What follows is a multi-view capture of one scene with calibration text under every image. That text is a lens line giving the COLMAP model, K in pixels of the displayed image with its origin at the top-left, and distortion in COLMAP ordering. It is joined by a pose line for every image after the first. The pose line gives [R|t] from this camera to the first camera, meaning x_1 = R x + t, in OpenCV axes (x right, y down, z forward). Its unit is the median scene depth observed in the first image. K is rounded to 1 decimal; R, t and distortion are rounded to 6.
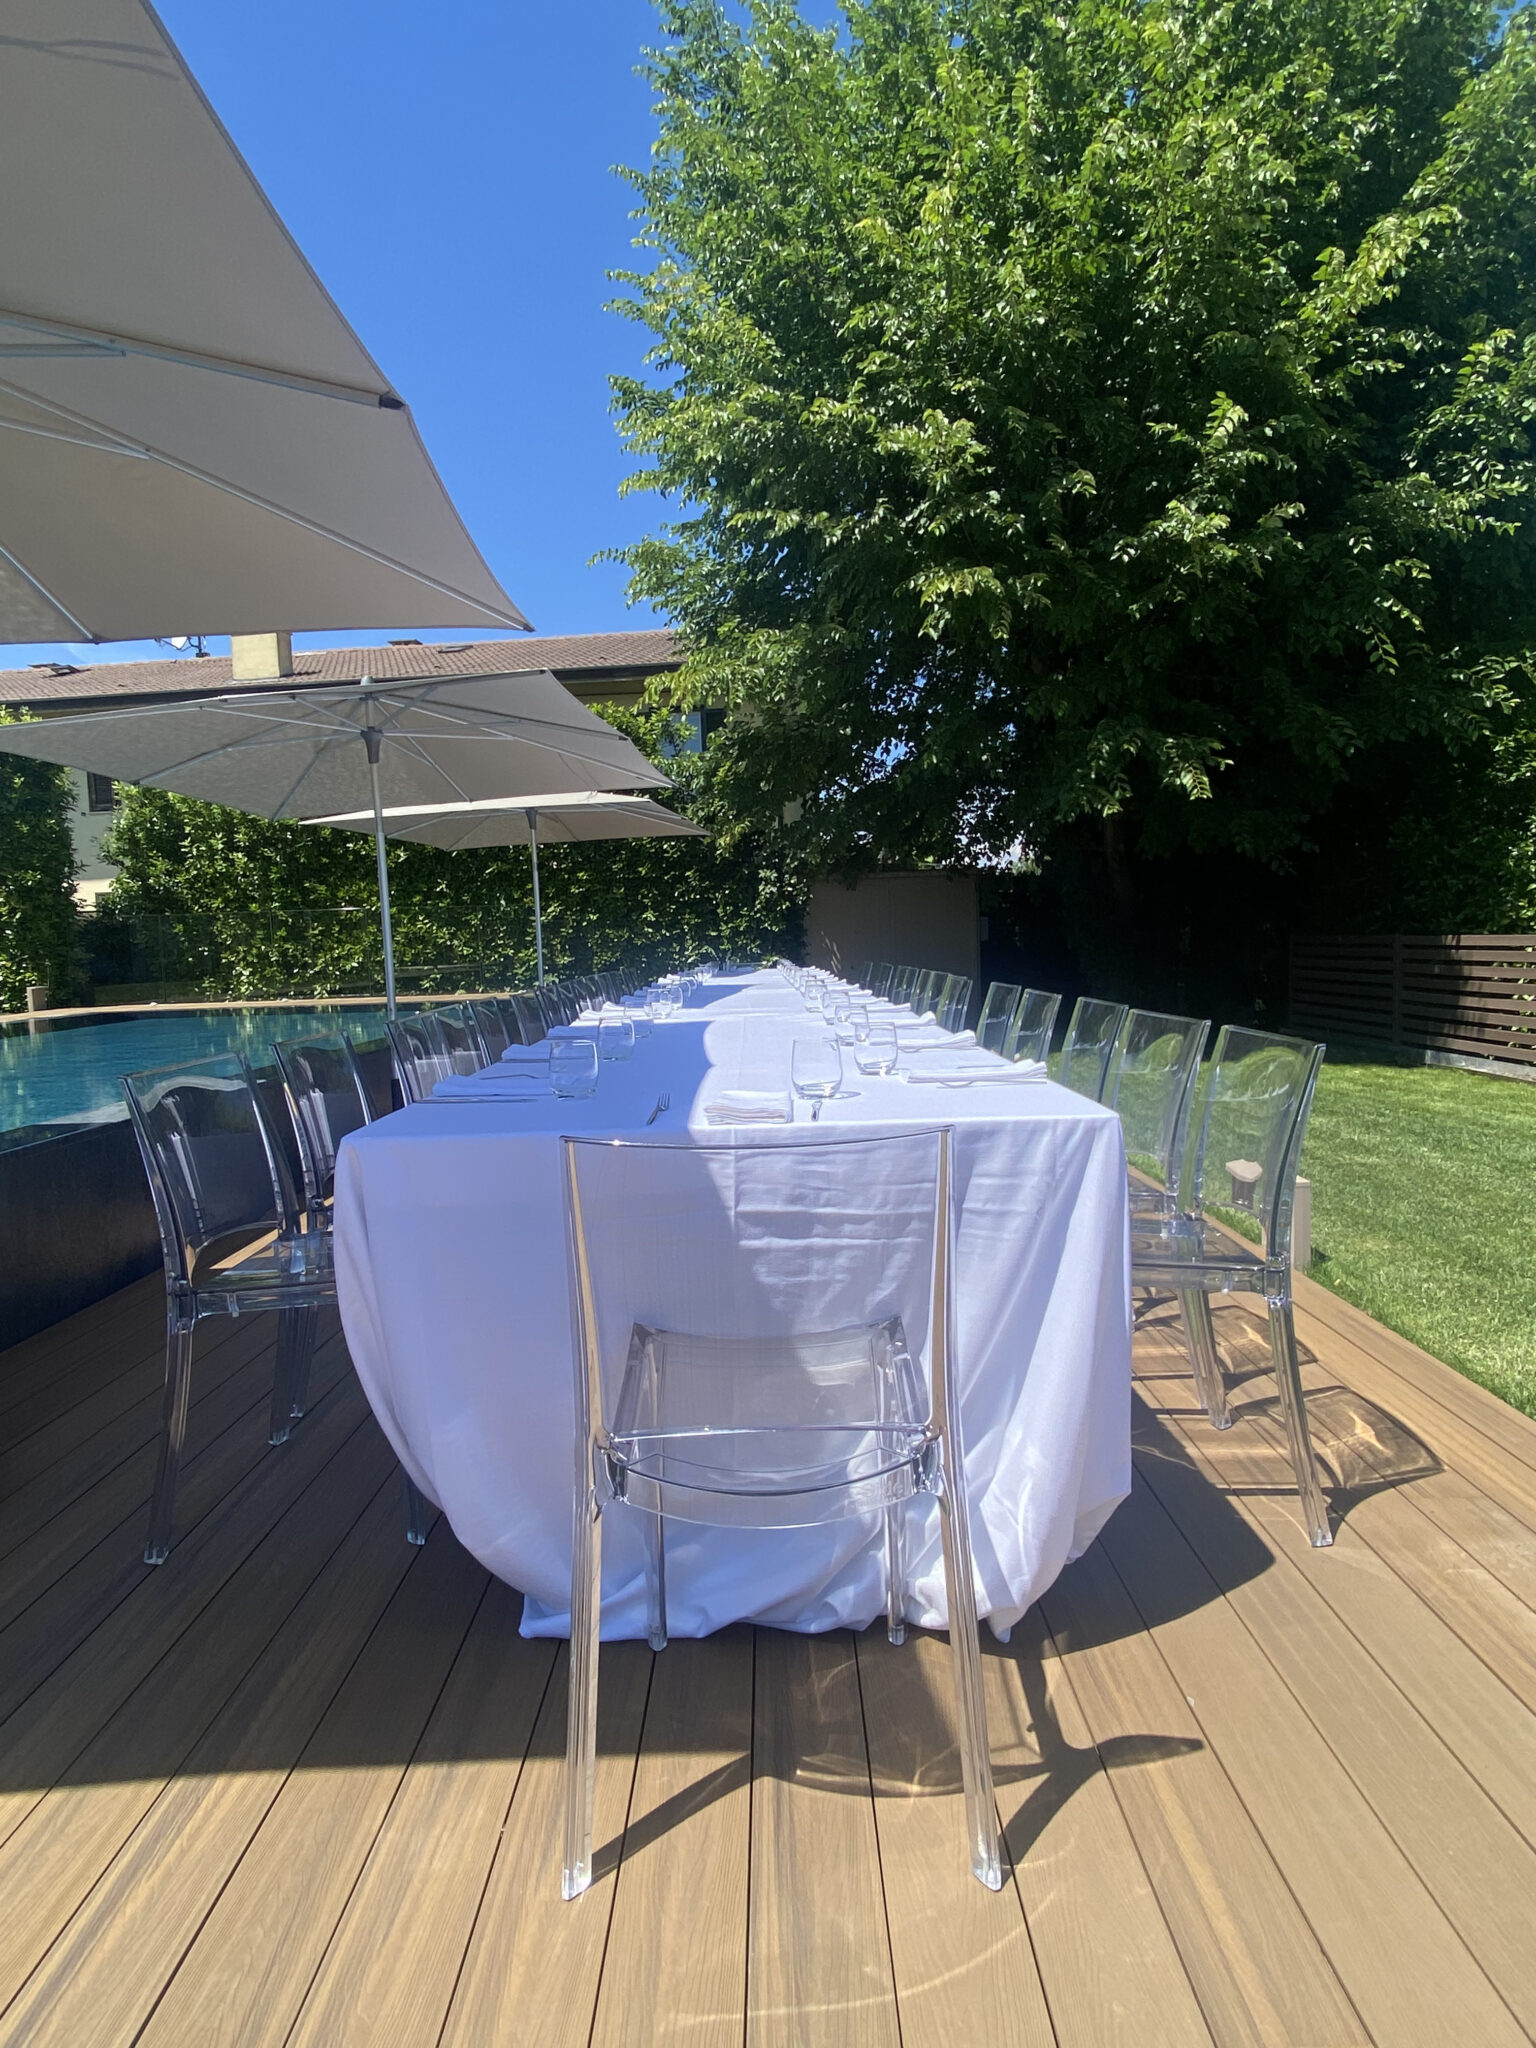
lens RADIAL K [[1101.8, 0, 758.4], [0, 1101.8, 1018.5], [0, 0, 1]] dist [0.066947, -0.084047]
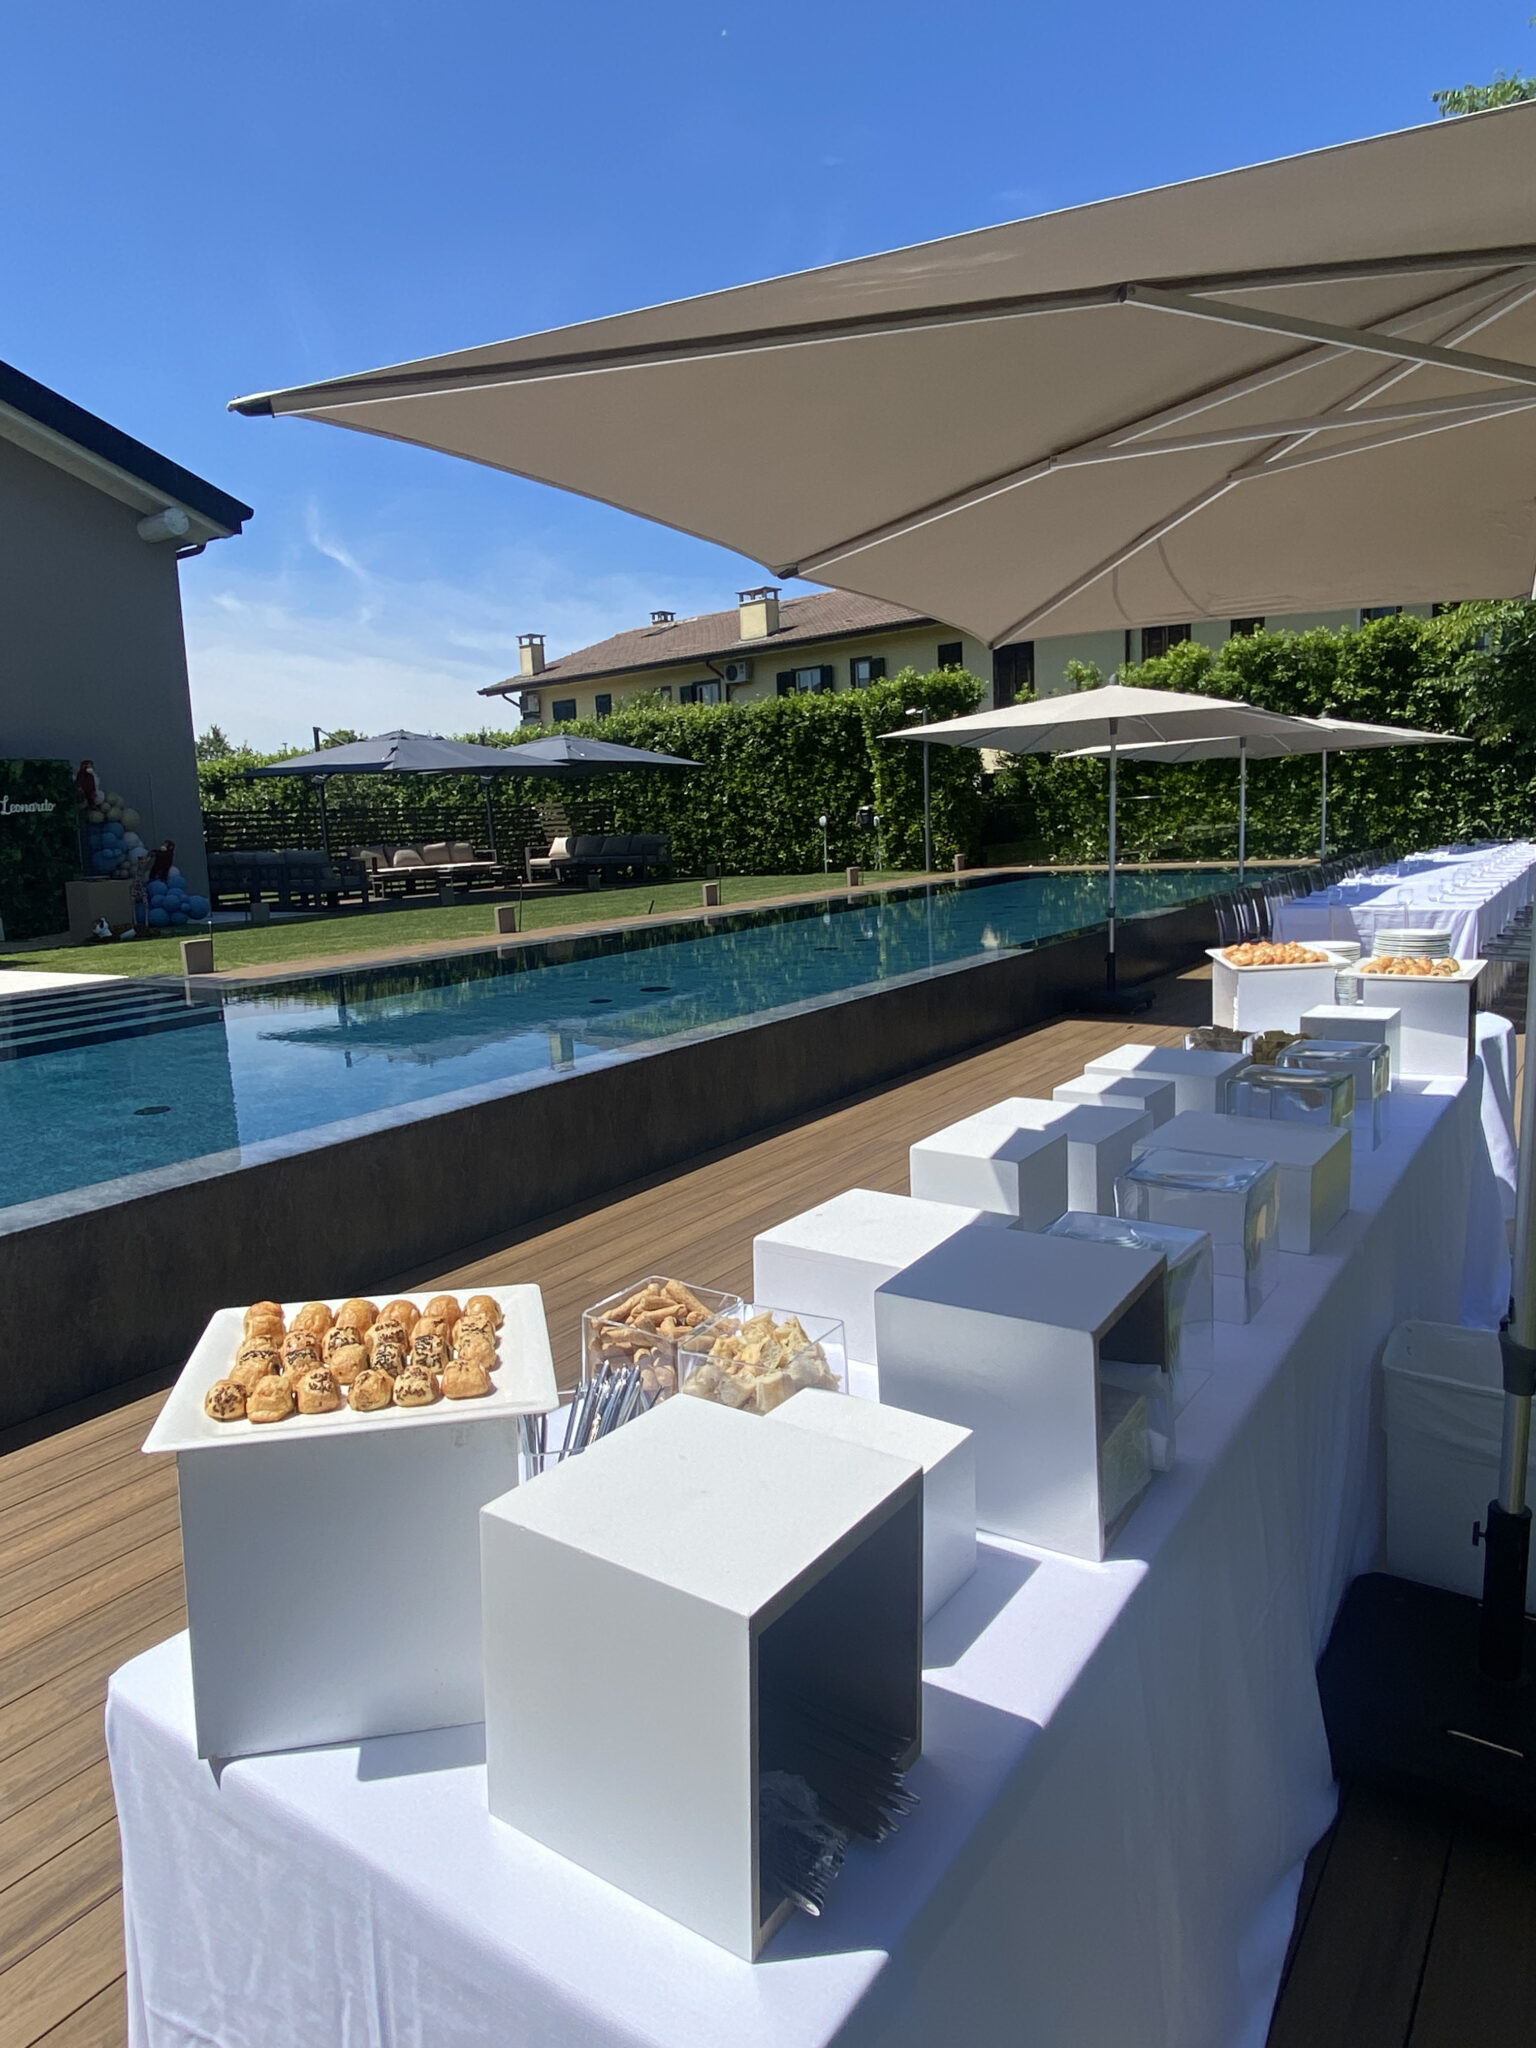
lens RADIAL K [[1247.1, 0, 753.5], [0, 1247.1, 1019.3], [0, 0, 1]] dist [0.064001, -0.107720]
pose [[0.818613, 0.079897, -0.568761, 0.101837], [-0.015516, 0.992992, 0.117158, -0.001133], [0.574136, -0.087082, 0.814116, -0.545304]]
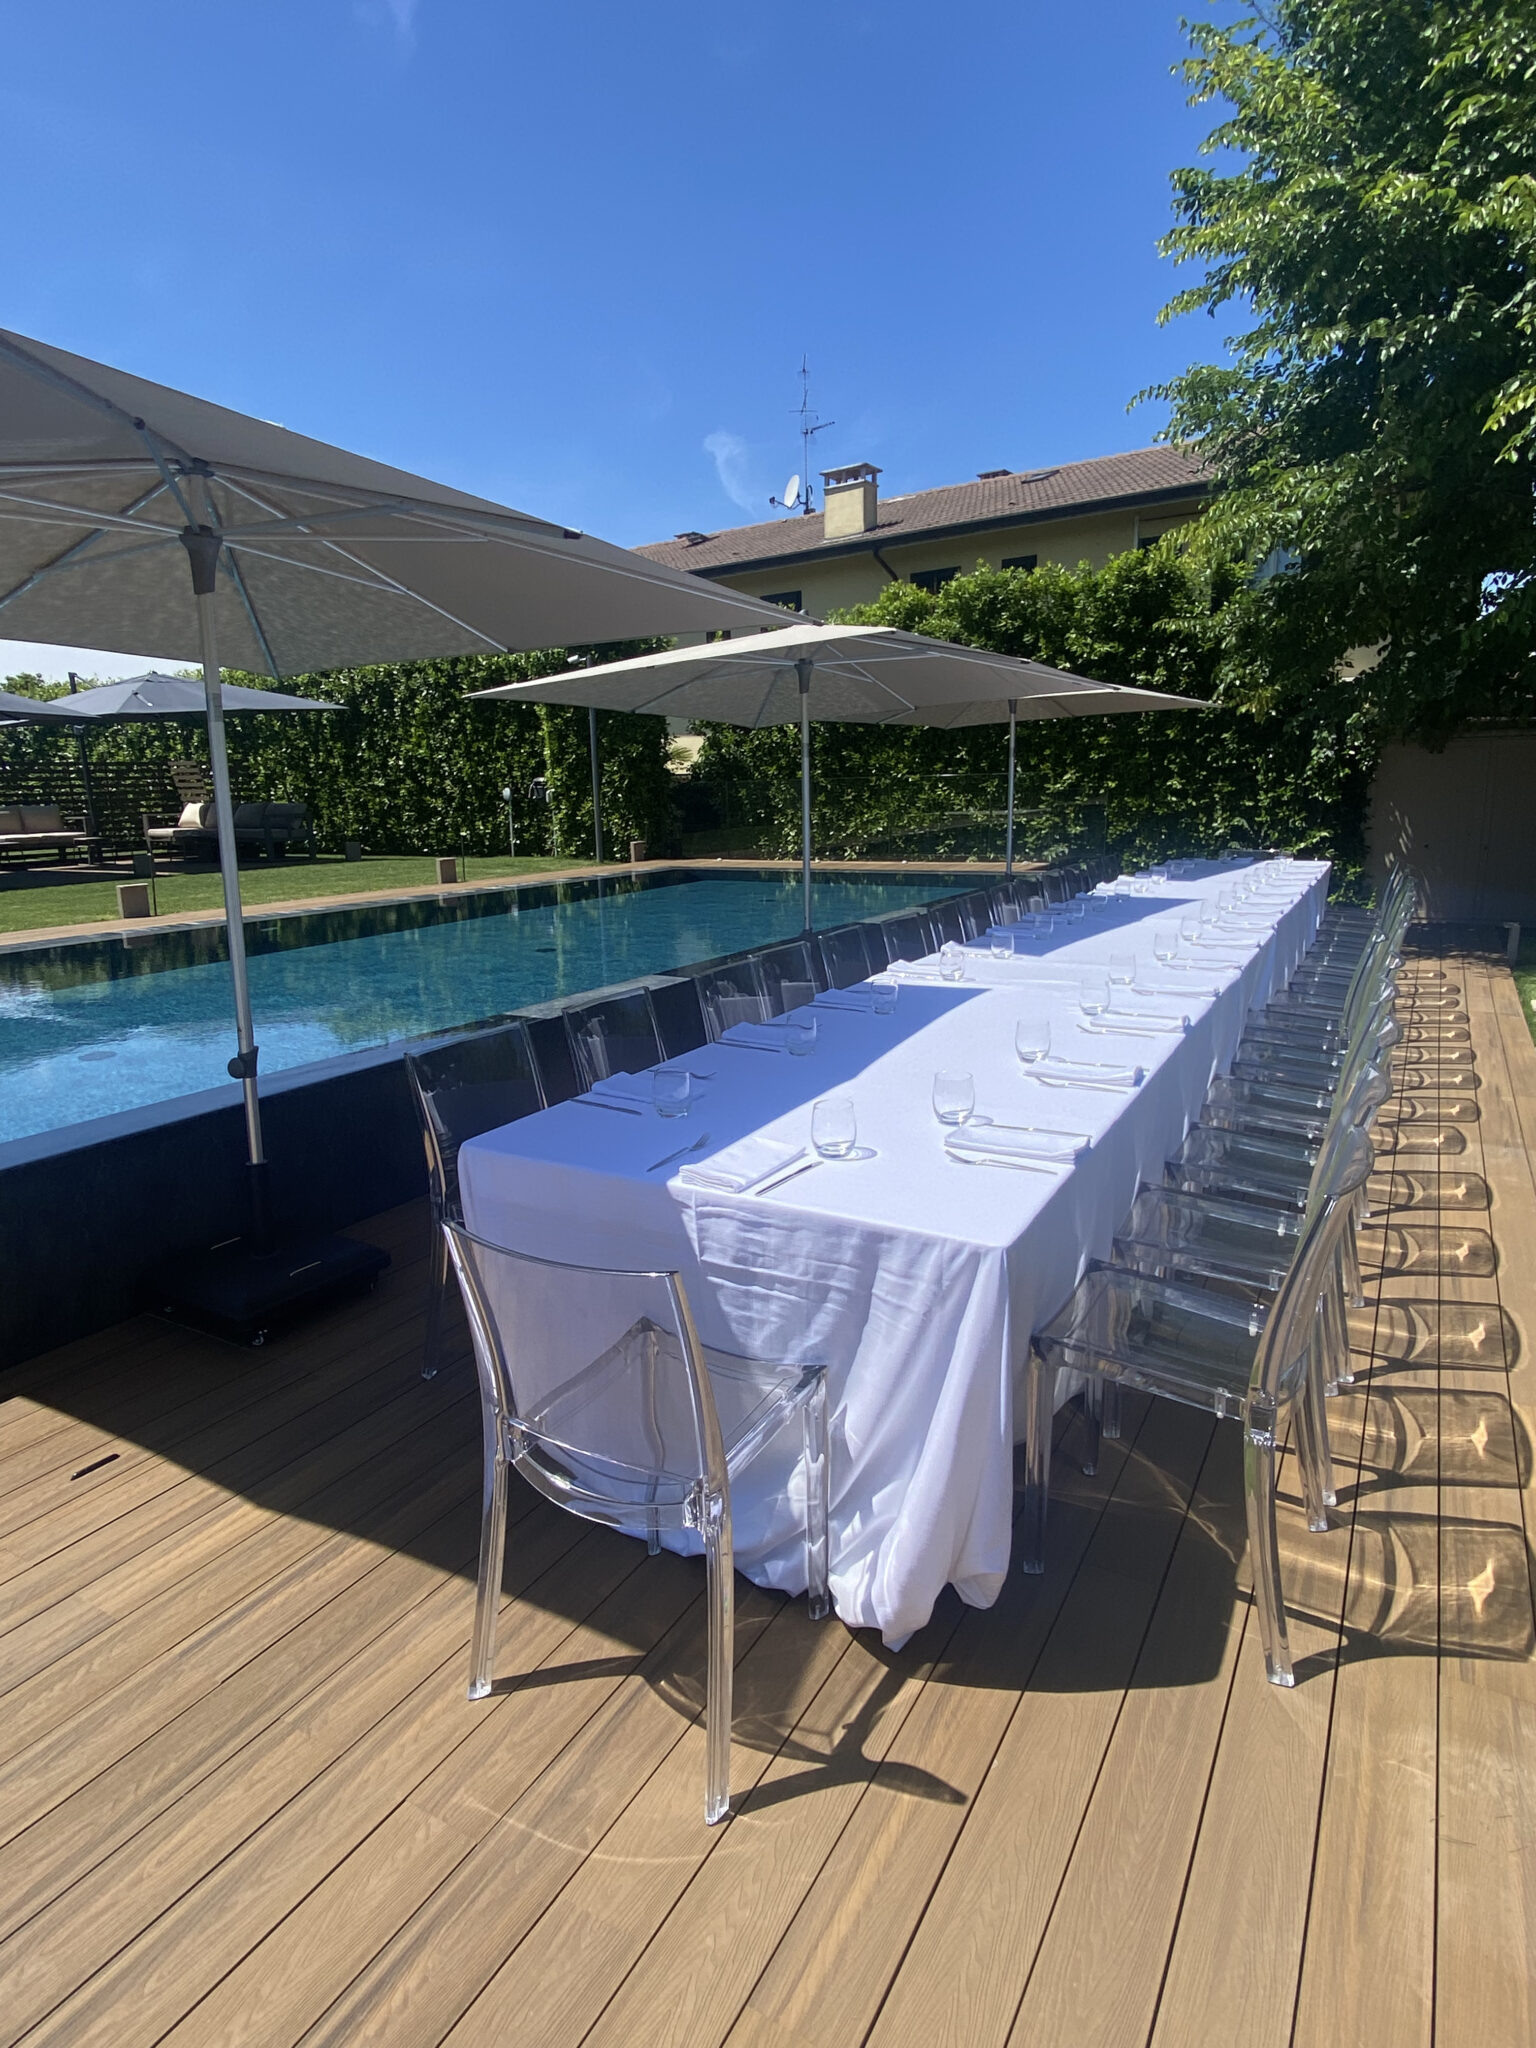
lens RADIAL K [[1101.8, 0, 758.4], [0, 1101.8, 1018.5], [0, 0, 1]] dist [0.066947, -0.084047]
pose [[0.867761, 0.113374, -0.483878, 0.075361], [-0.039753, 0.986347, 0.159812, -0.035368], [0.495390, -0.119443, 0.860420, 0.000433]]
